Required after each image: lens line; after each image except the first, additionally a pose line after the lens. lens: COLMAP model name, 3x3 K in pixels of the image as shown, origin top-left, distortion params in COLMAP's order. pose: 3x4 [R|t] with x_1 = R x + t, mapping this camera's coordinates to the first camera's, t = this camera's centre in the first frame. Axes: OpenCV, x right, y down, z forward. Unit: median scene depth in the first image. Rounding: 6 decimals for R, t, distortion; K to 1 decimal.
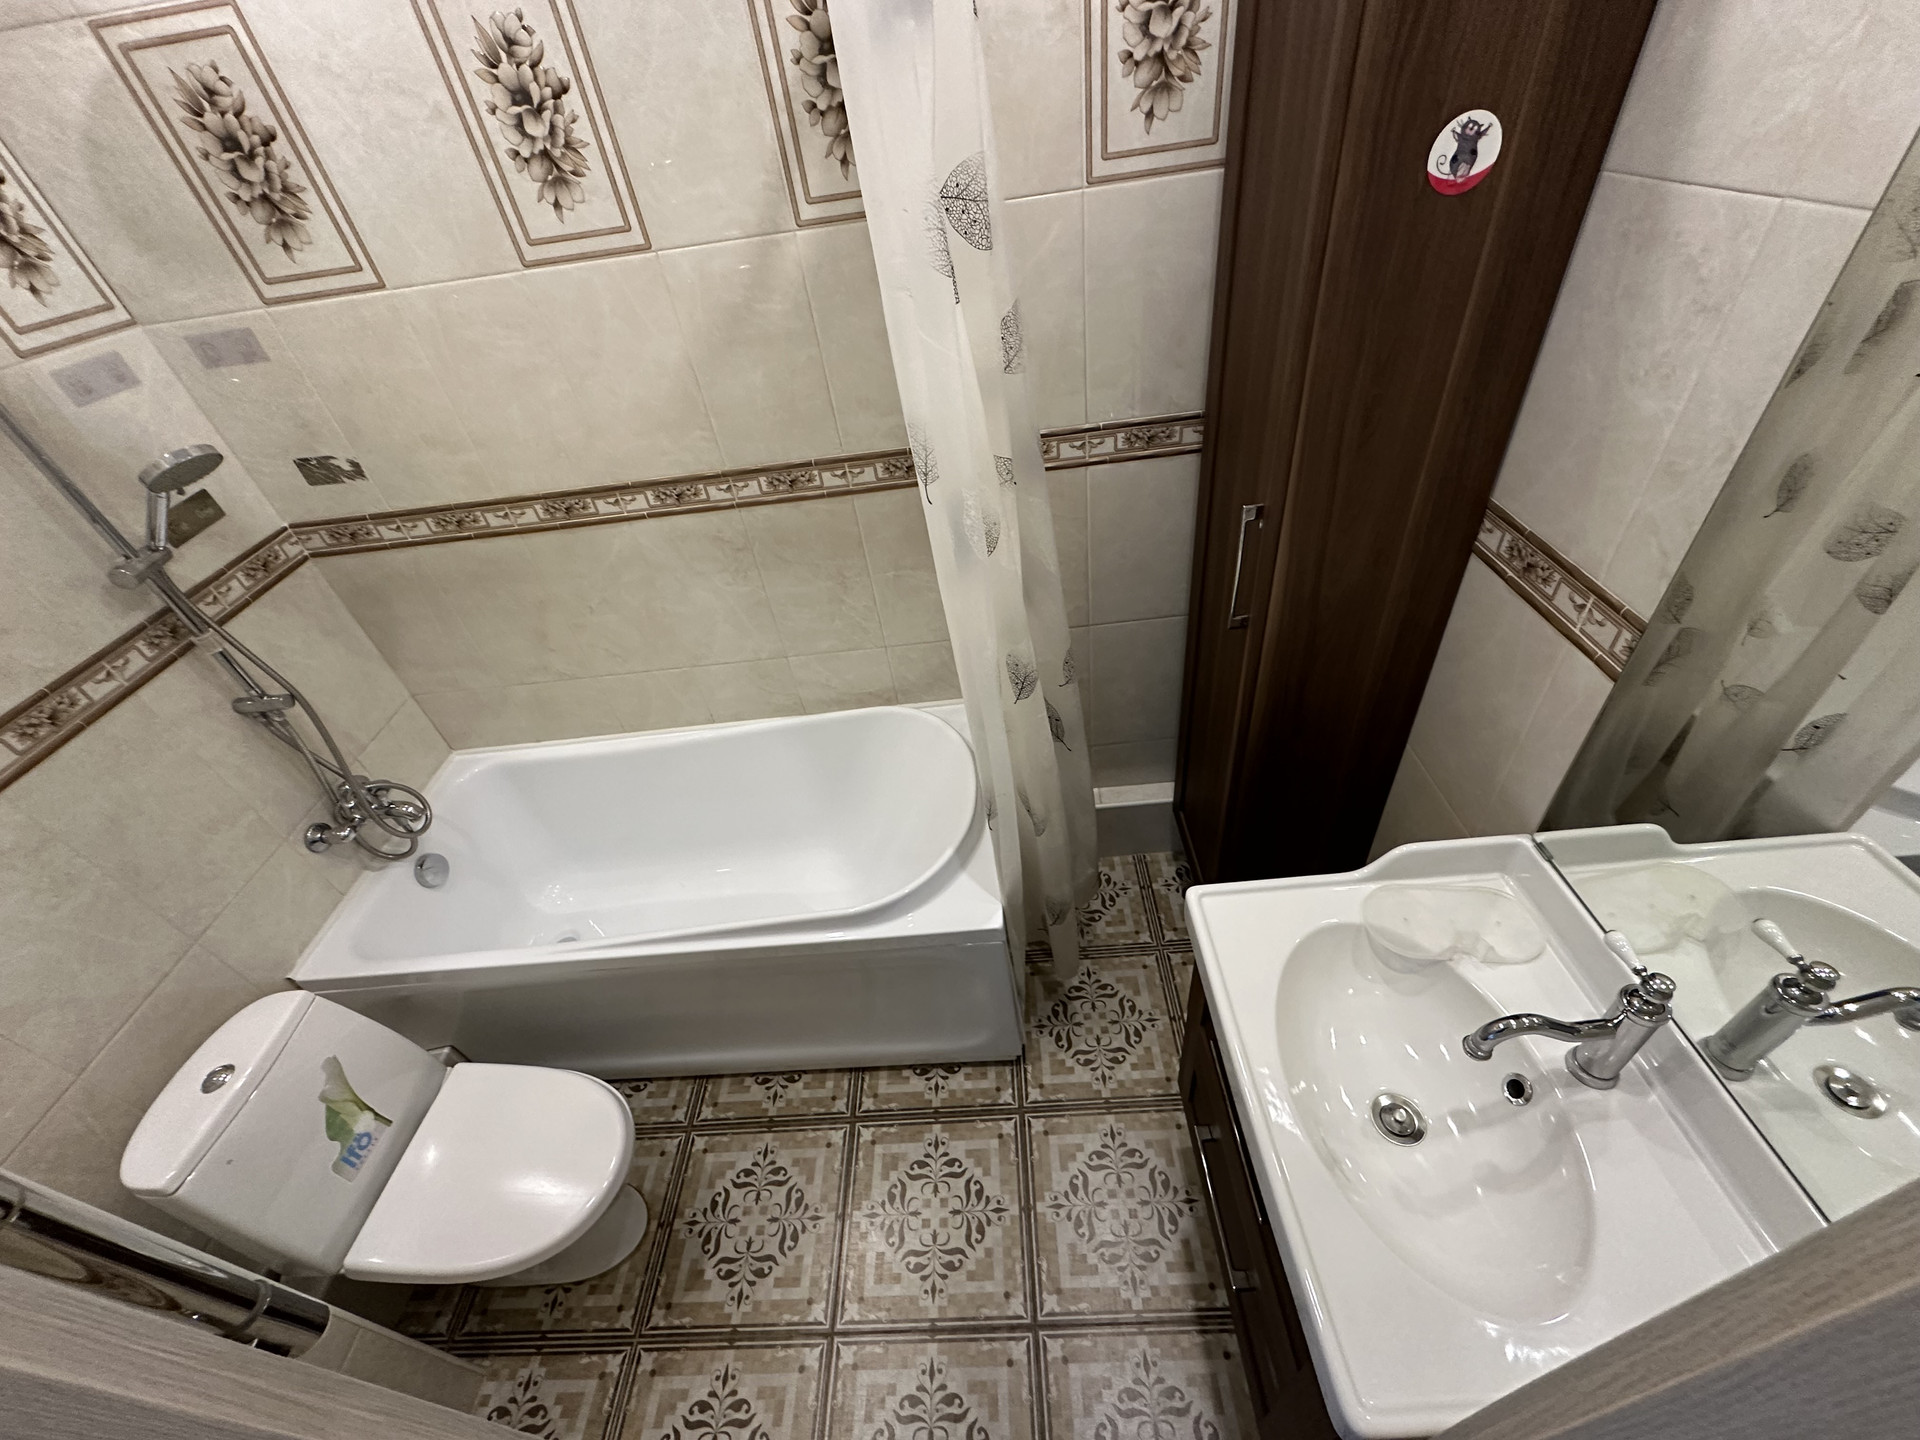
lens RADIAL K [[775.3, 0, 960.0], [0, 775.3, 720.0], [0, 0, 1]] dist [0.007451, 0.000776]
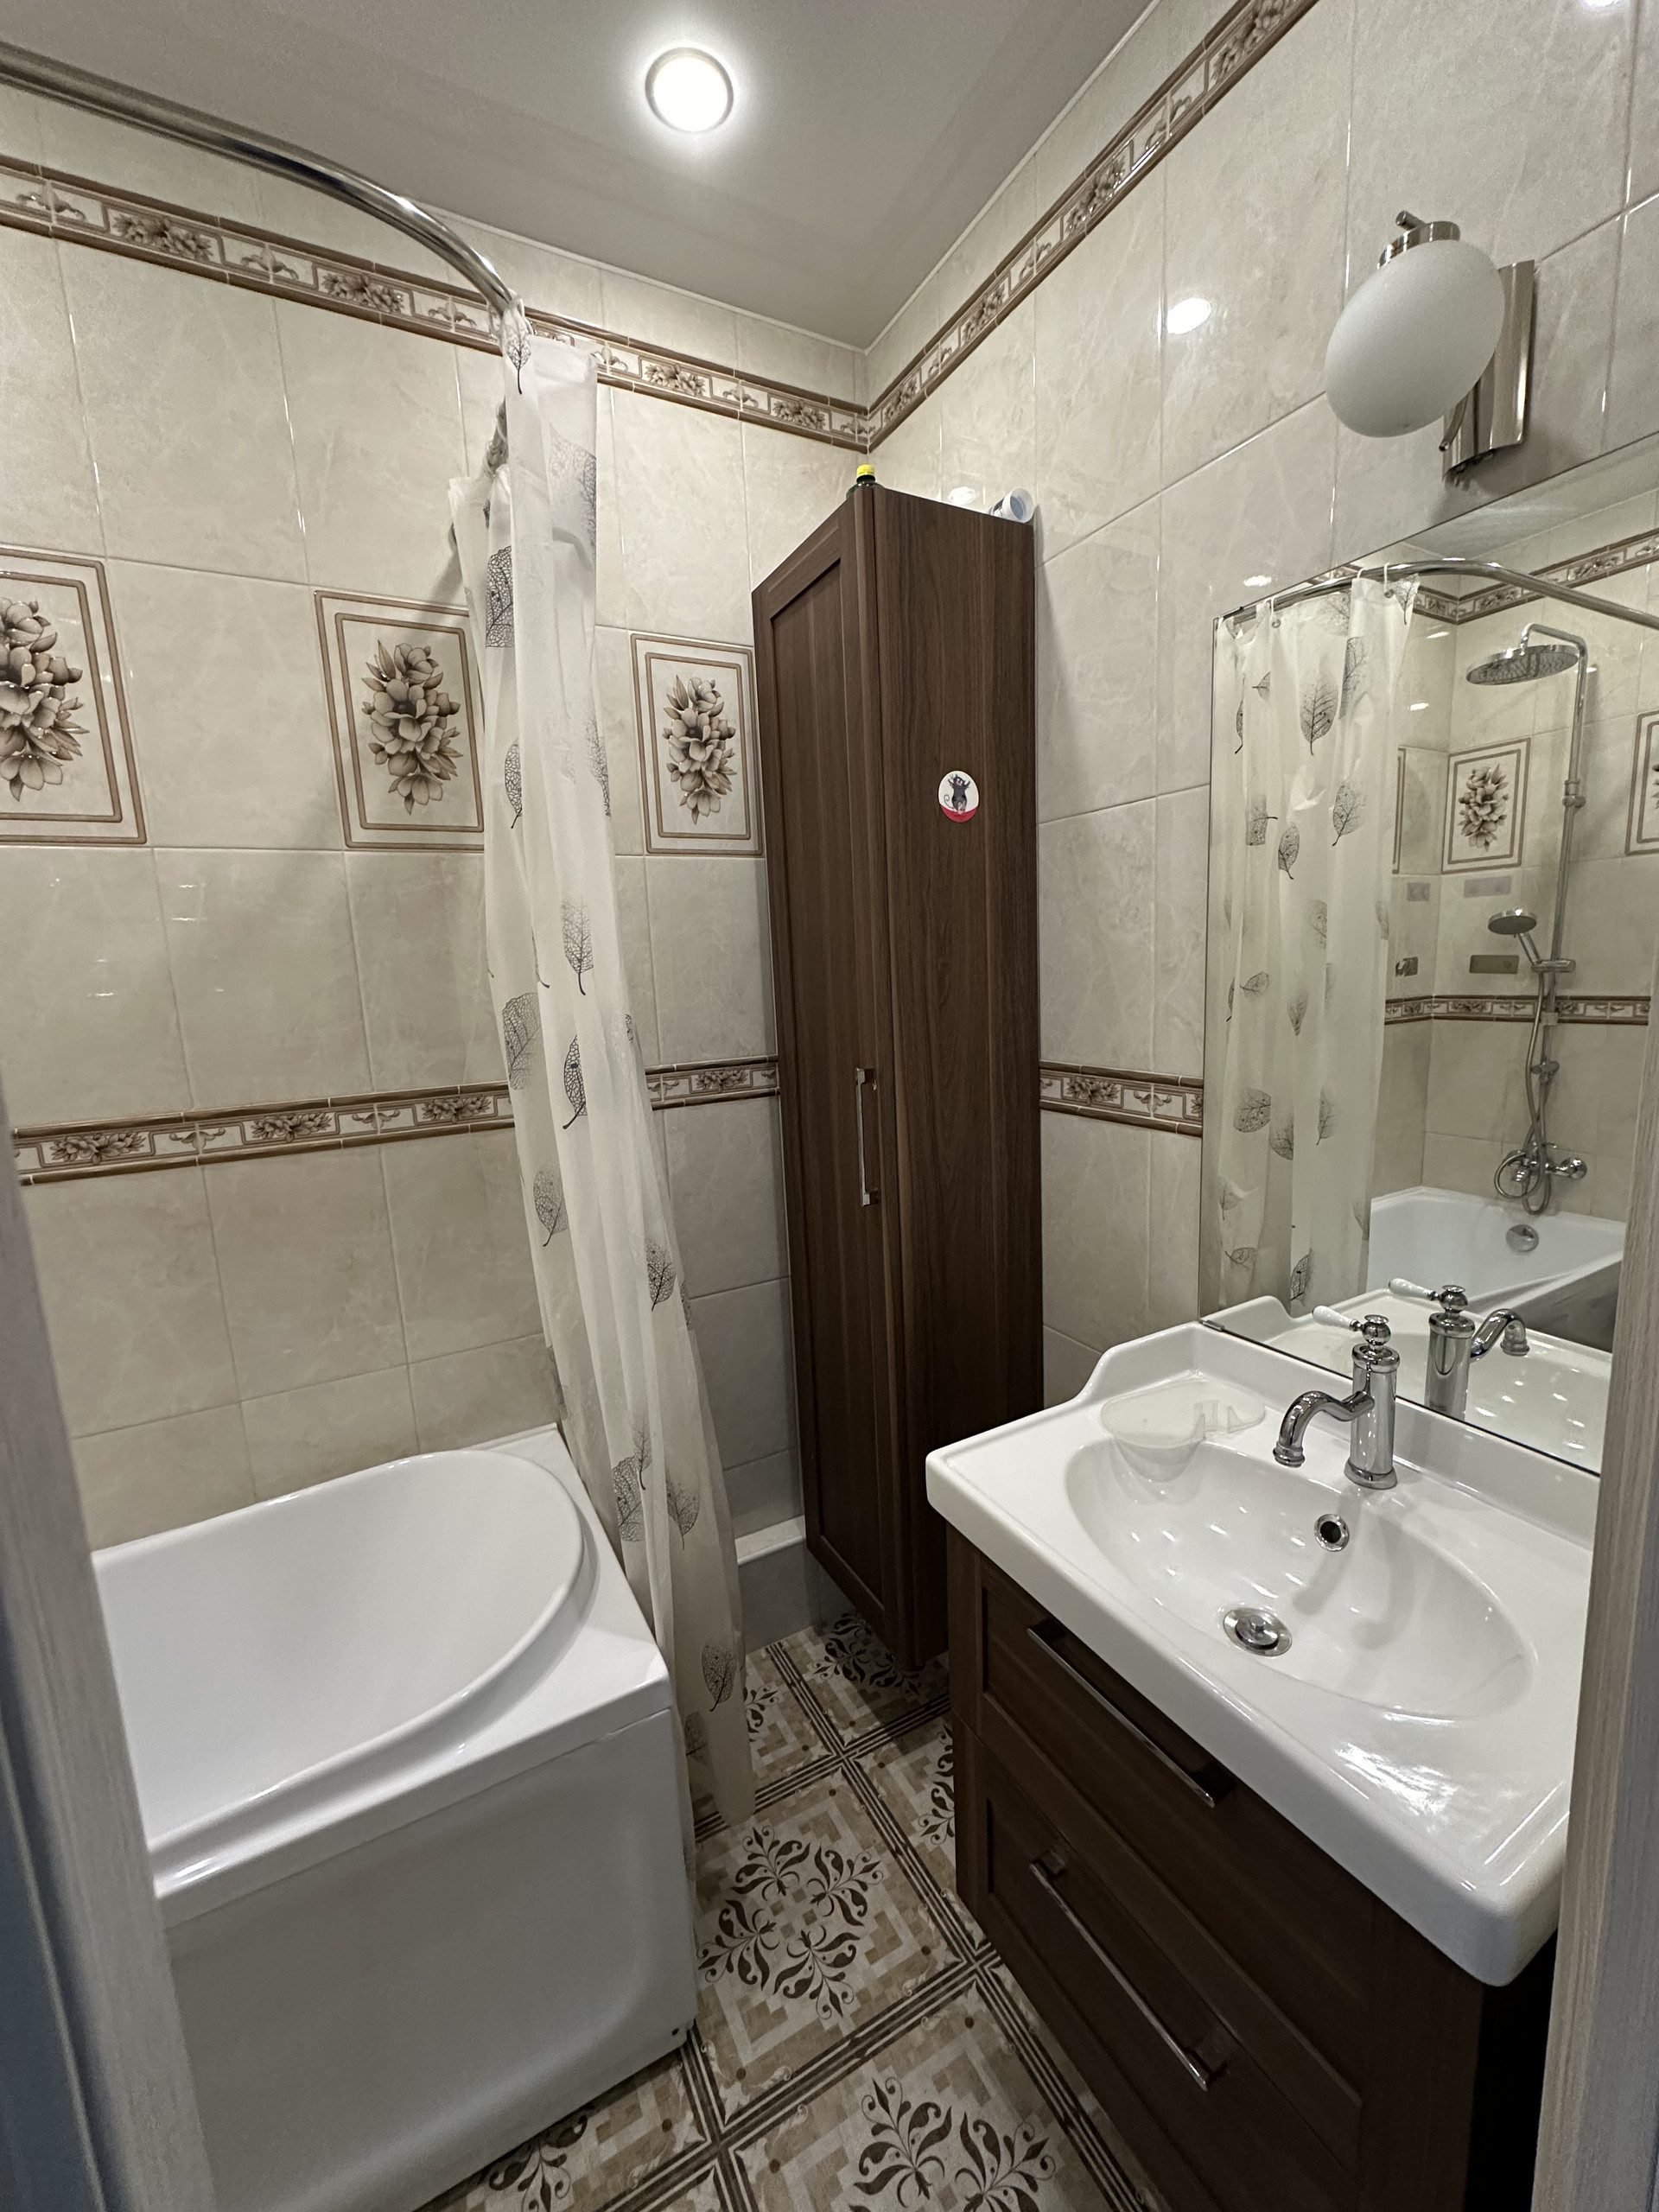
lens RADIAL K [[893.2, 0, 838.3], [0, 893.2, 1101.0], [0, 0, 1]] dist [0.007451, 0.000776]
pose [[0.878877, 0.004669, 0.477025, -0.200029], [0.259783, 0.833995, -0.486791, 0.296972], [-0.400109, 0.551753, 0.731766, 0.140898]]
